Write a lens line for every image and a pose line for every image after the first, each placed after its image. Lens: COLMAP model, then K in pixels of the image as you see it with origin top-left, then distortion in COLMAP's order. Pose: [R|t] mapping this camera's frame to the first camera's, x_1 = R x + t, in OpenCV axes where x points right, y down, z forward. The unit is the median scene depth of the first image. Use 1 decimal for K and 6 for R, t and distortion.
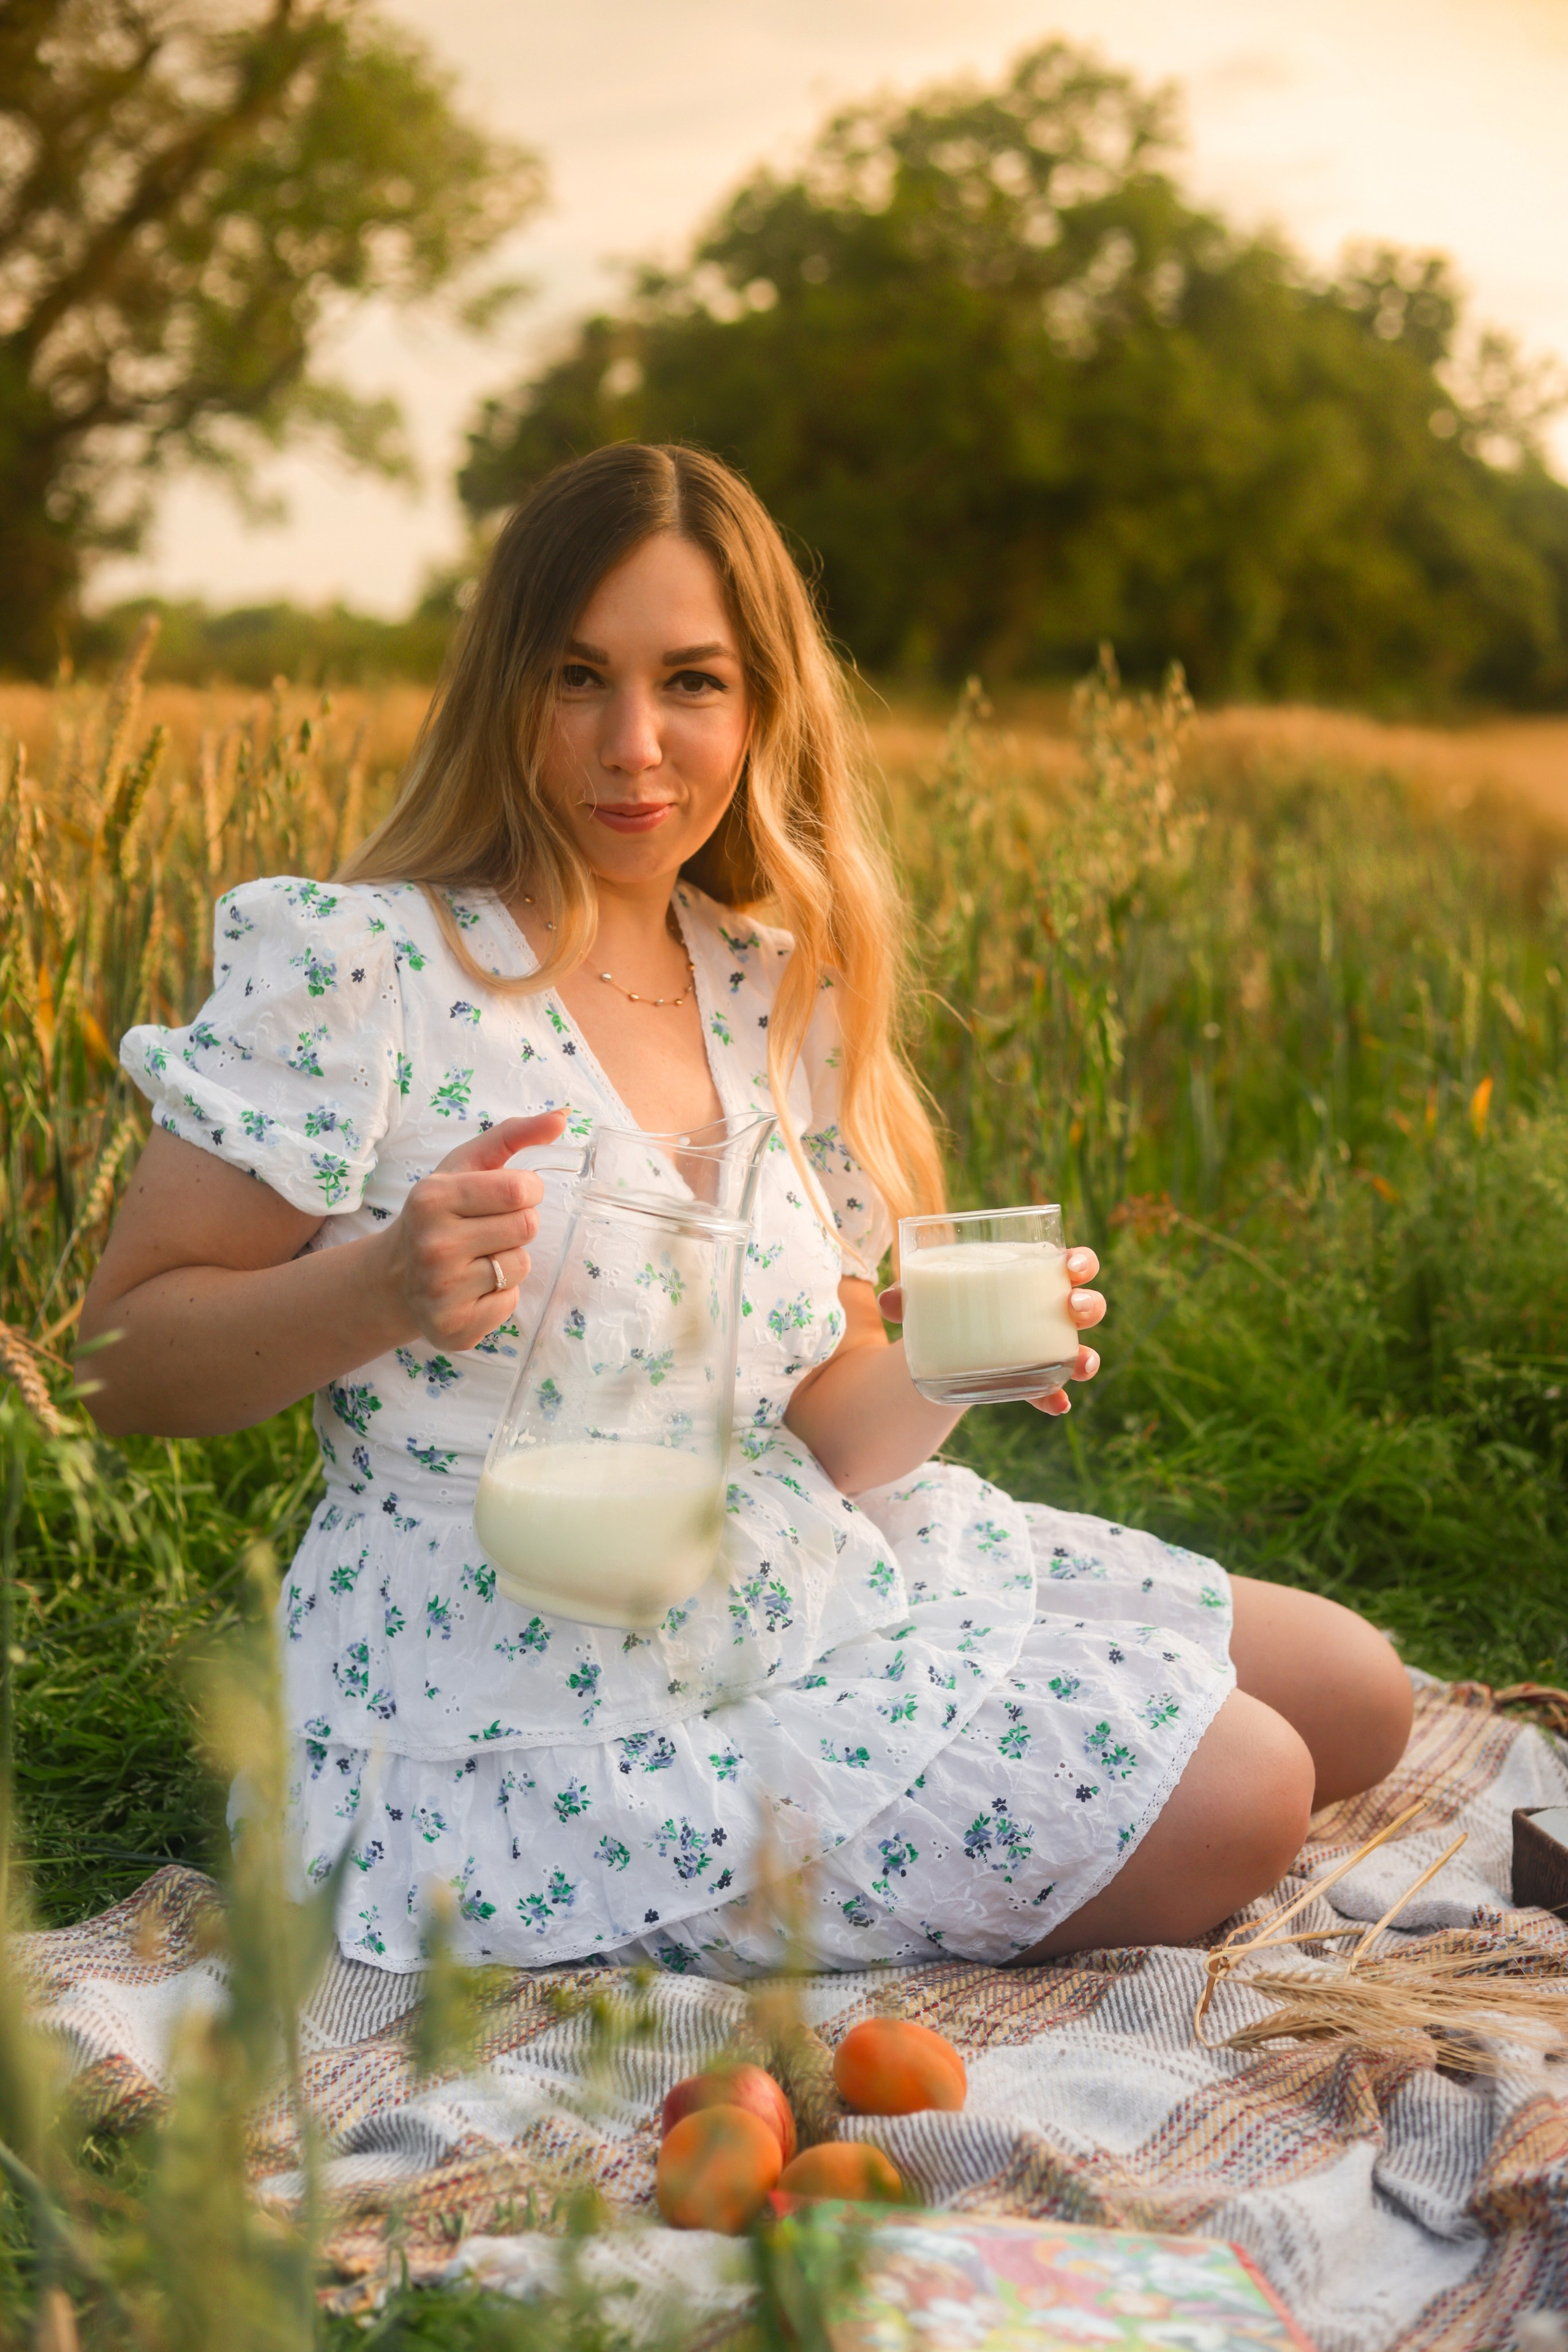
lens RADIAL K [[3625.9, 0, 667.8], [0, 3625.9, 1176.2], [0, 0, 1]] dist [-0.061487, -0.248917]
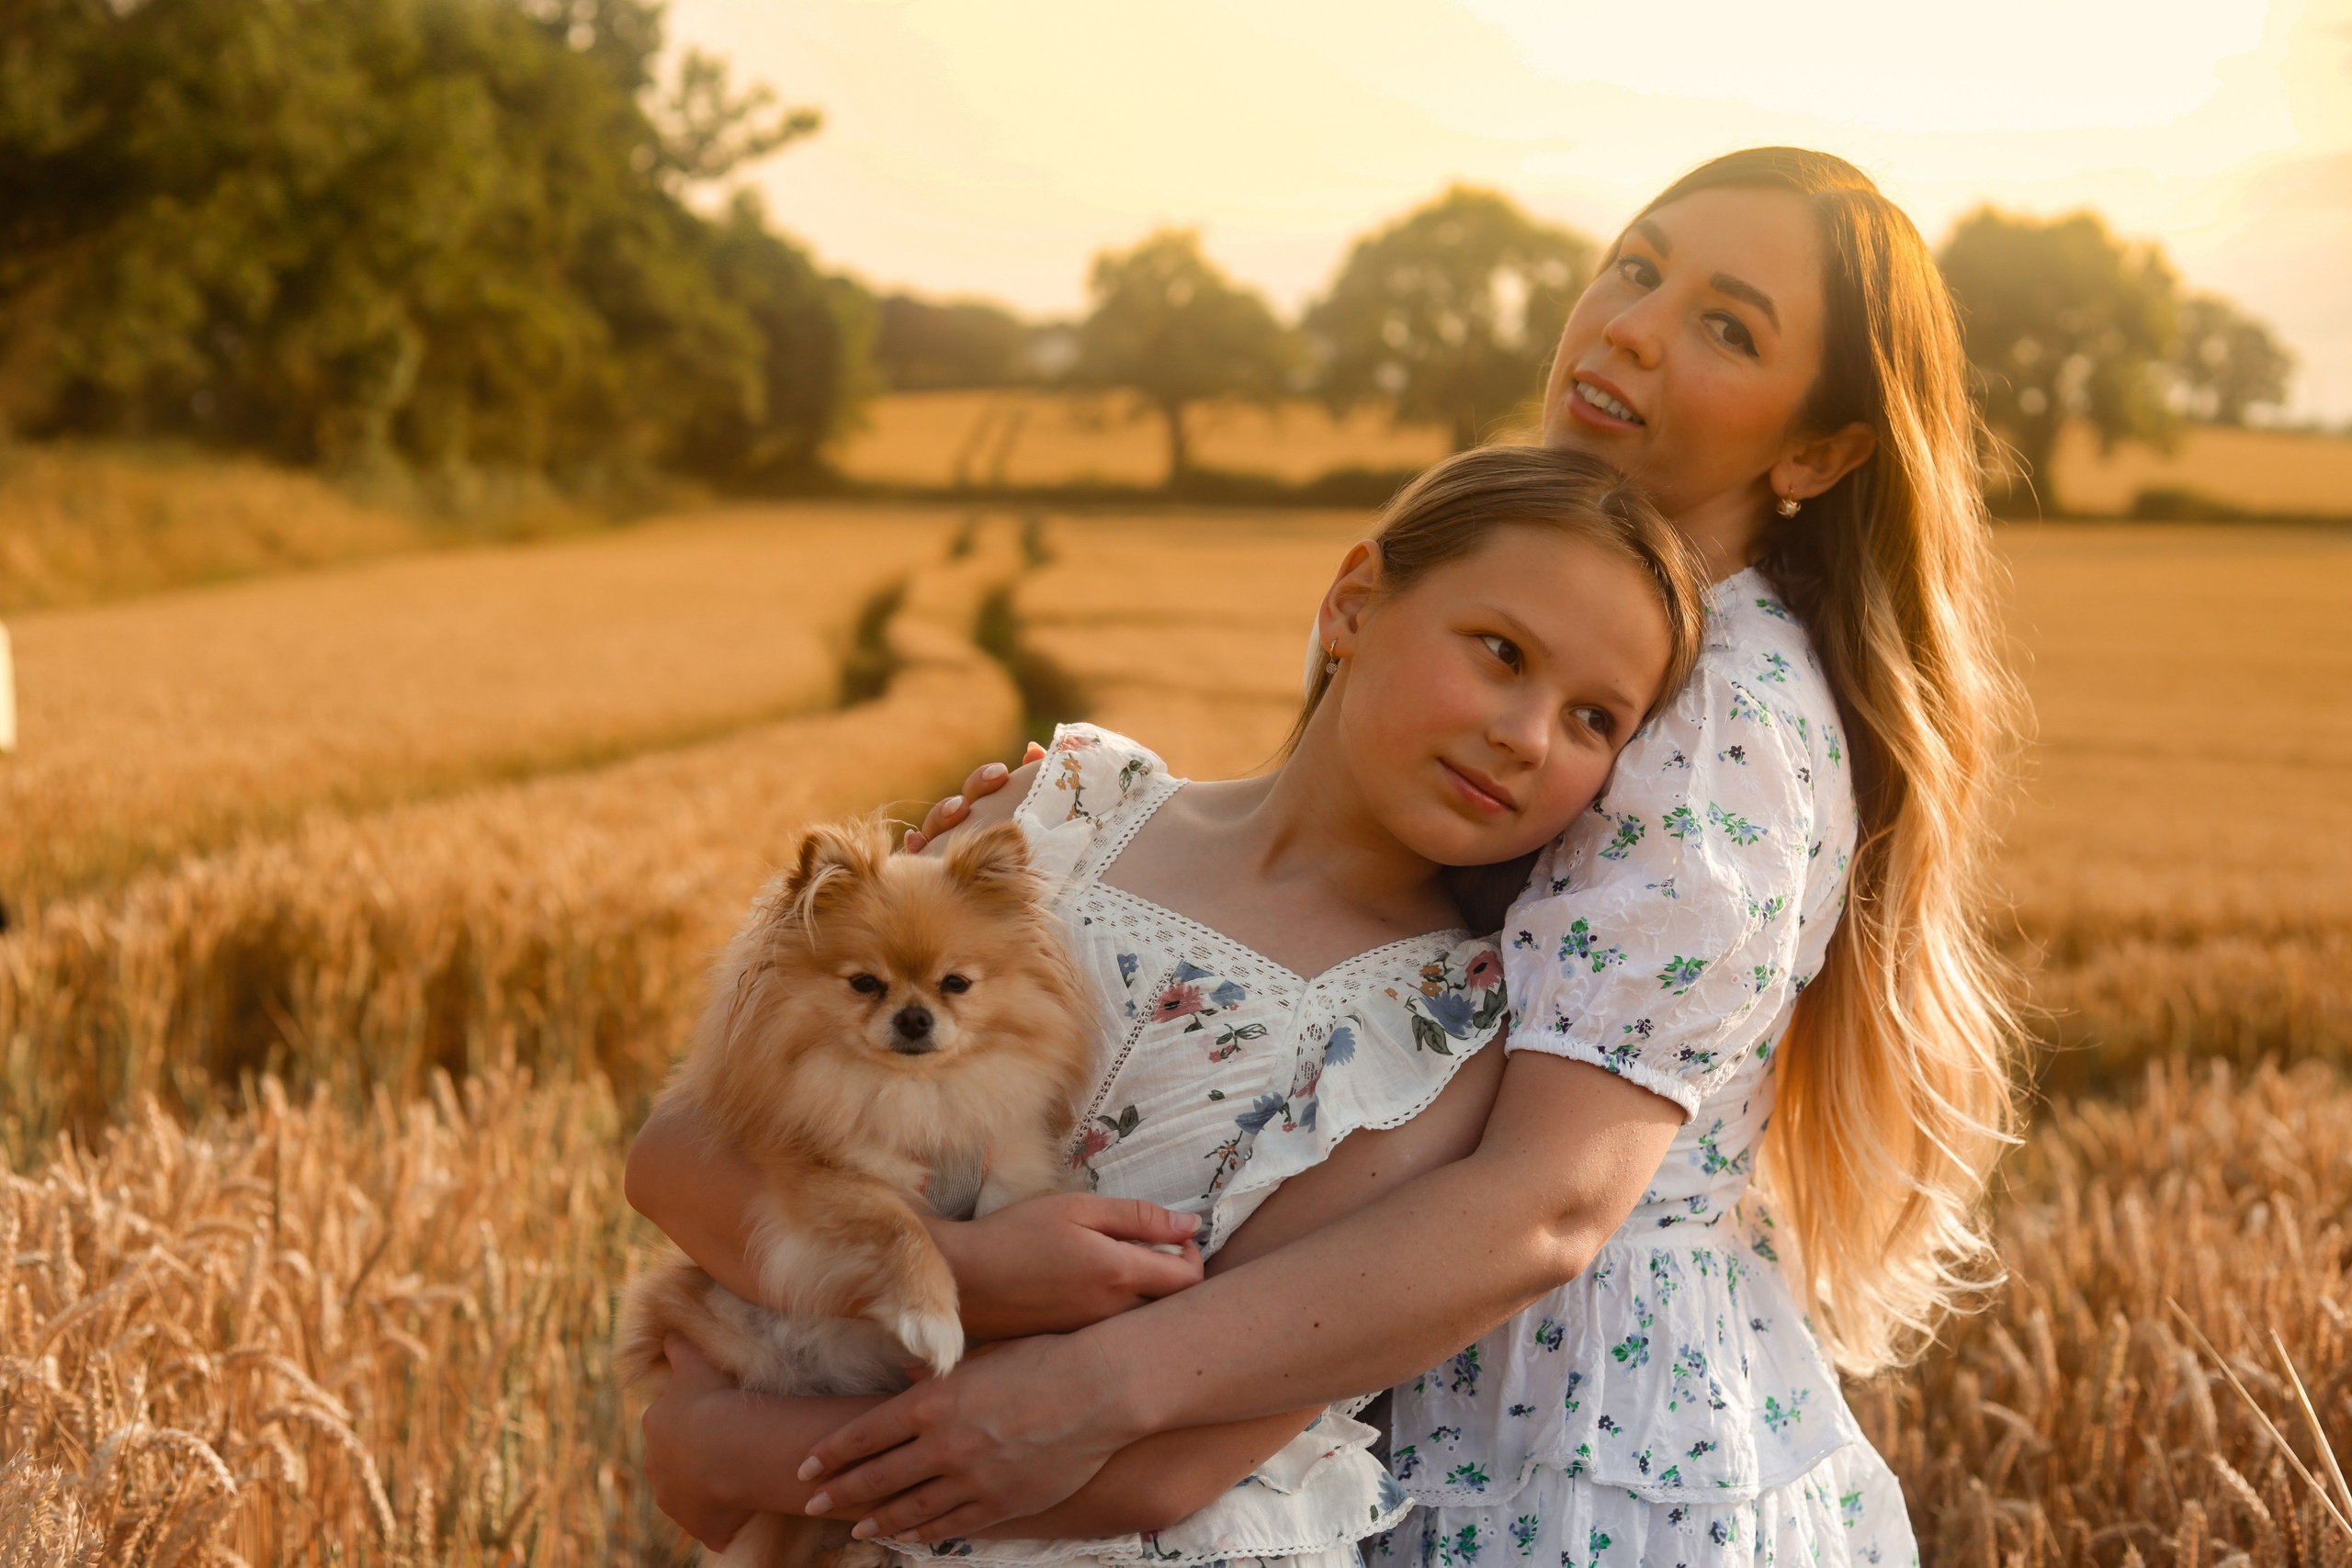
lens RADIAL K [[3400.5, 0, 1210.6], [0, 3400.5, 788.1], [0, 0, 1]] dist [-0.078612, -0.170099]
pose [[0.932546, 0.002991, 0.361040, 1.786632], [0.010887, 0.999278, -0.036400, -0.959198], [-0.360888, 0.037875, 0.931840, 7.103307]]
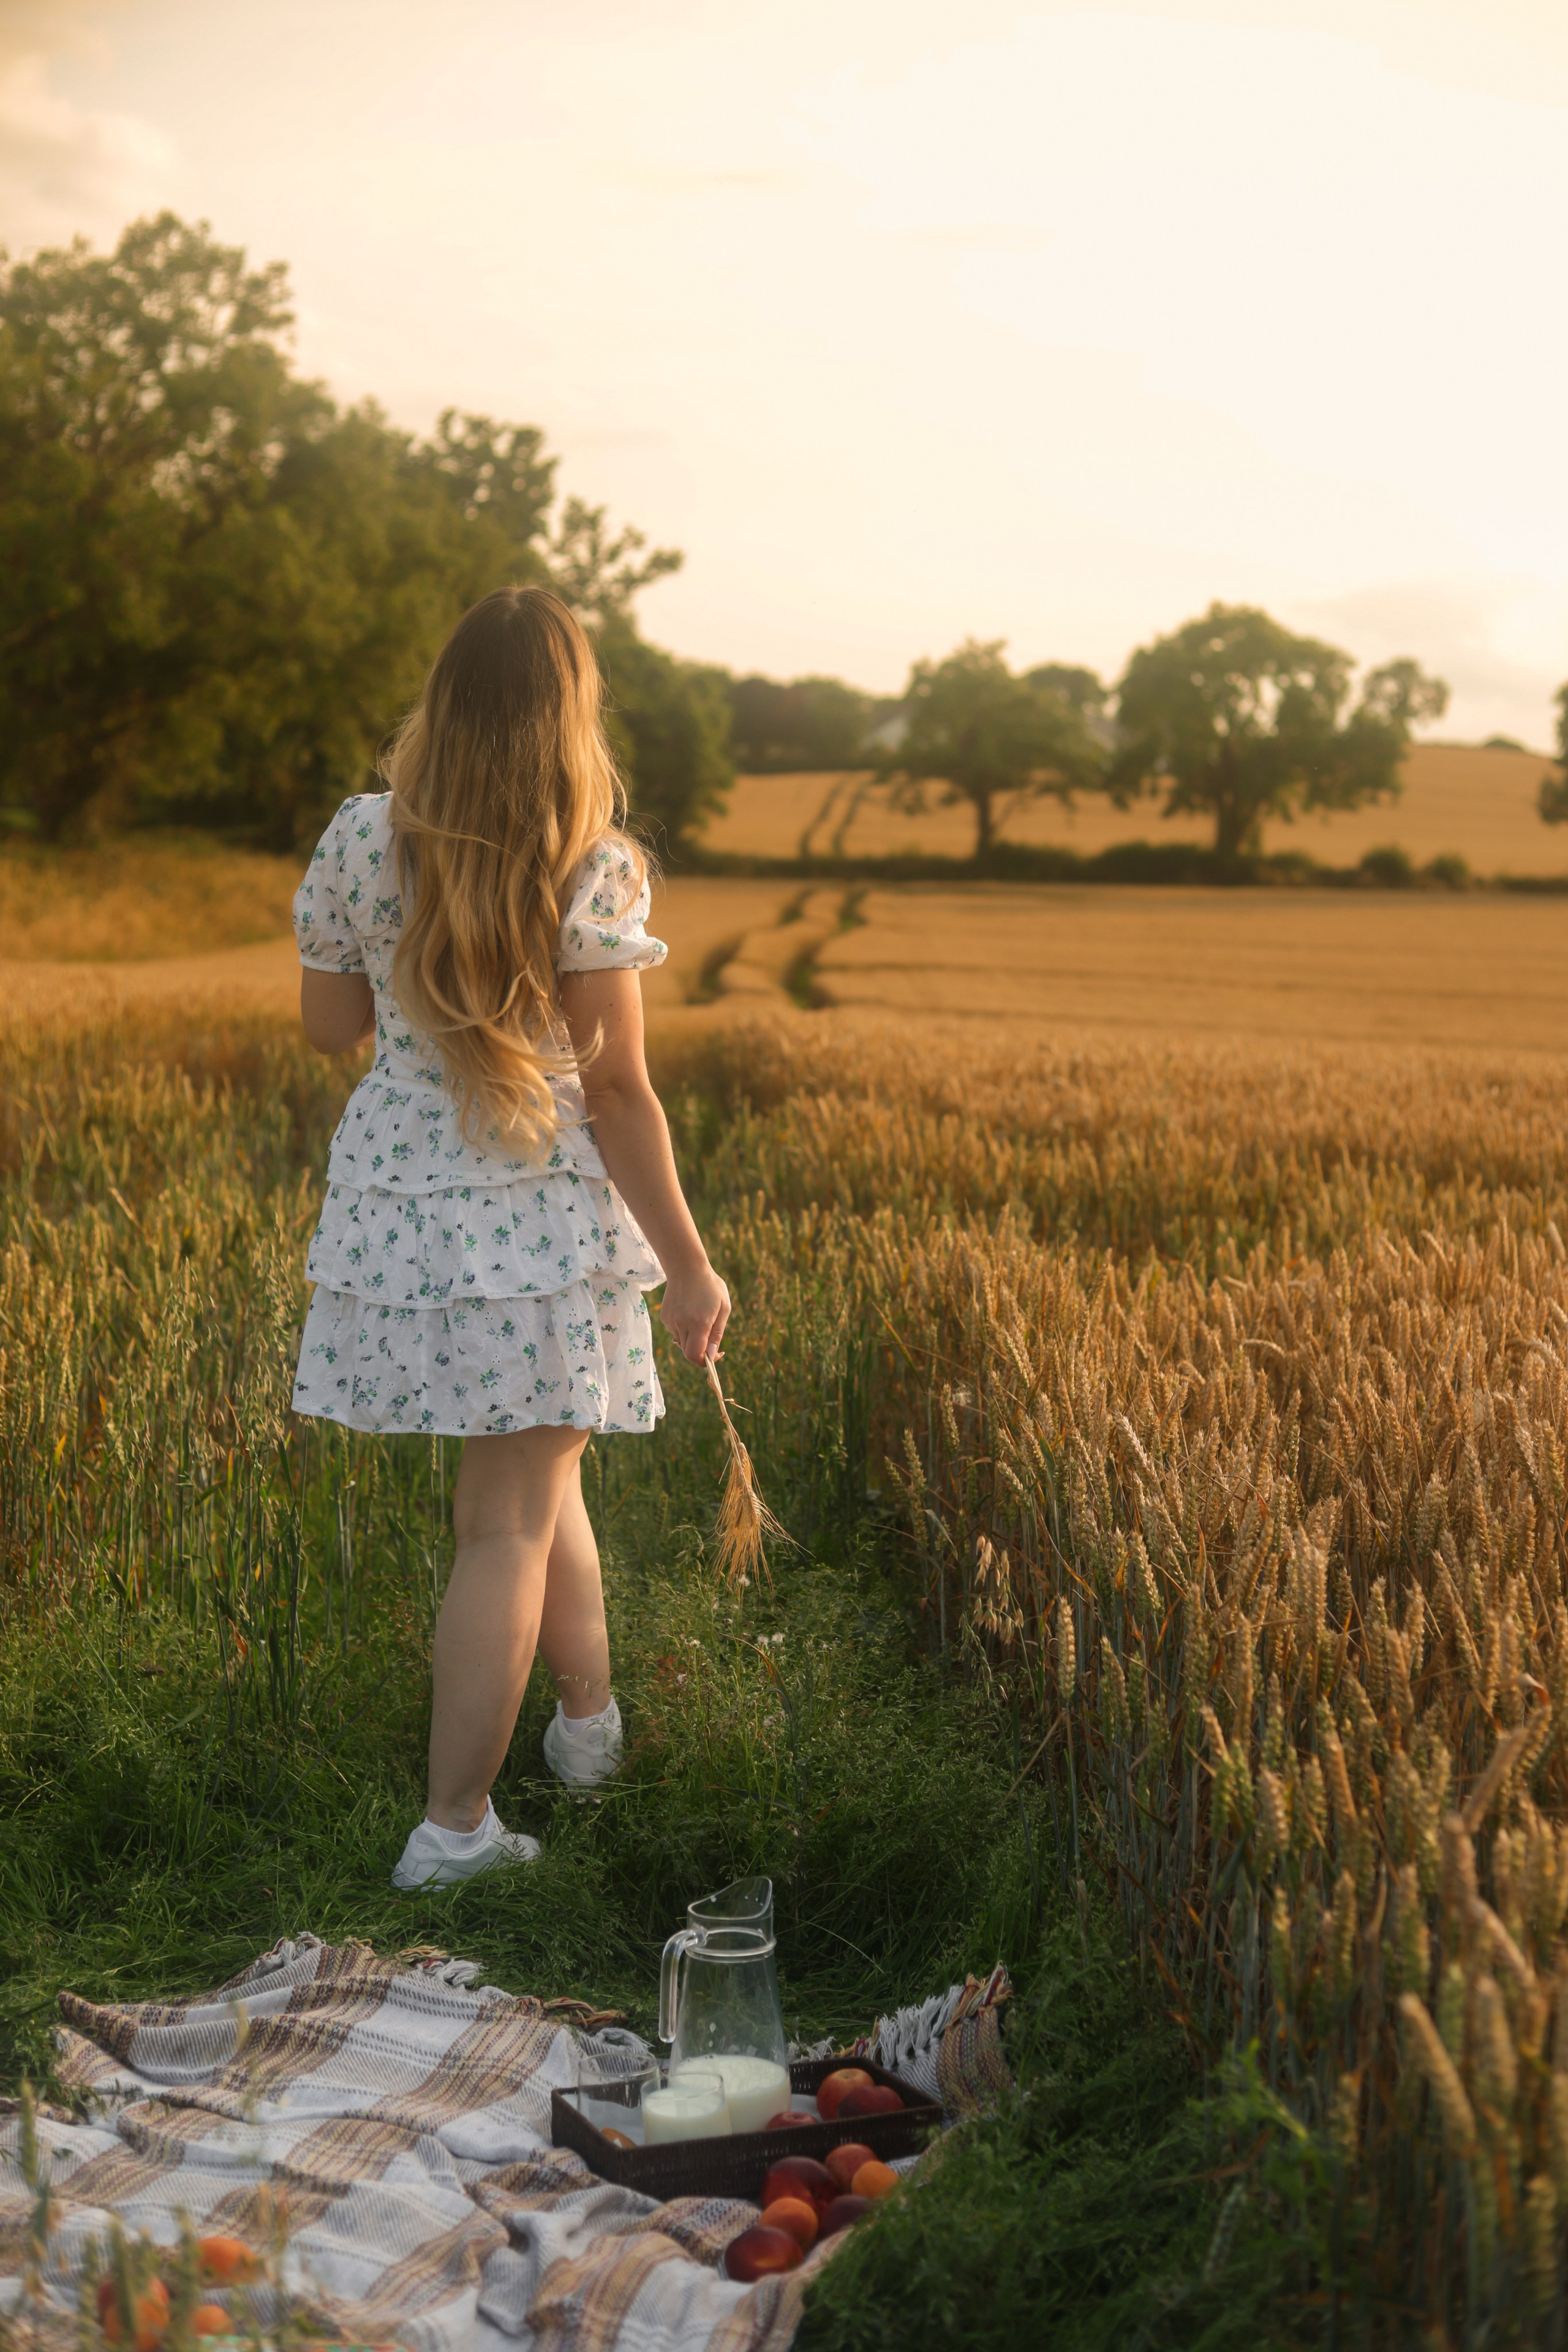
lens RADIAL K [[3625.9, 0, 667.8], [0, 3625.9, 1176.2], [0, 0, 1]] dist [-0.061487, -0.248917]
pose [[0.968882, 0.010043, 0.247320, -0.114712], [-0.001703, 0.999423, -0.033914, -0.161175], [-0.247518, 0.032437, 0.968340, -0.561557]]
